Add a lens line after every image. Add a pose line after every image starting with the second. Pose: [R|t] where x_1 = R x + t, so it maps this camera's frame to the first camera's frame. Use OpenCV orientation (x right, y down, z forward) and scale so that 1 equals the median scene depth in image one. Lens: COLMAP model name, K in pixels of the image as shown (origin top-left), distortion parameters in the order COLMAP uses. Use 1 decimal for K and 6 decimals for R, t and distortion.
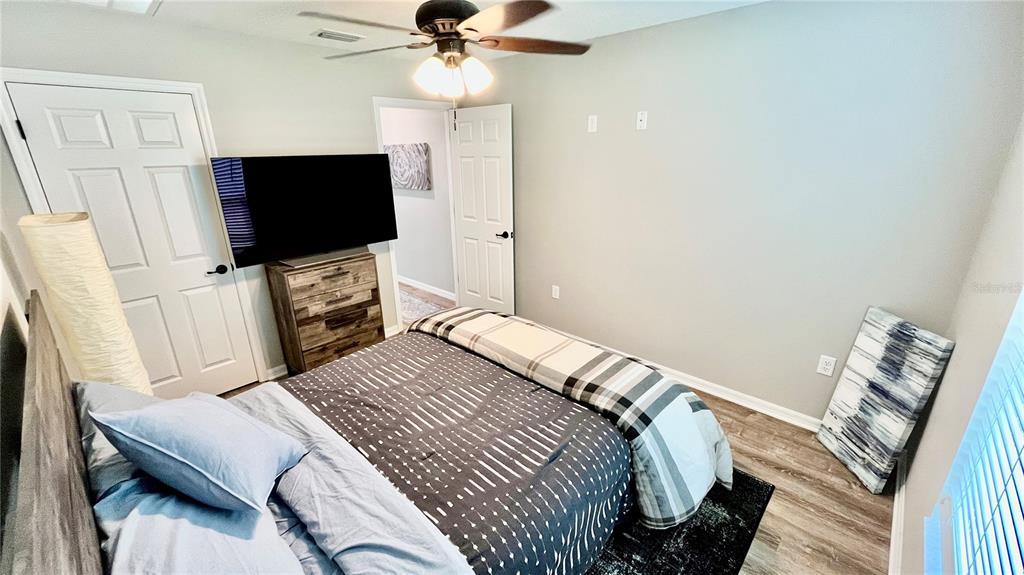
lens RADIAL K [[414.8, 0, 512.1], [0, 414.8, 288.6], [0, 0, 1]] dist [-0.002111, -0.000601]
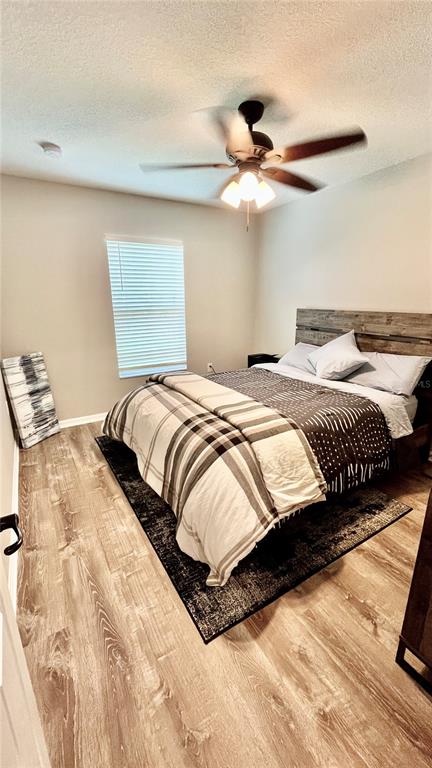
lens RADIAL K [[311.1, 0, 216.1], [0, 311.1, 382.1], [0, 0, 1]] dist [-0.002111, -0.000601]
pose [[-0.960296, -0.061102, 0.272209, -0.302087], [0.102353, 0.830520, 0.547504, -0.489722], [-0.259529, 0.553627, -0.791291, 1.876901]]
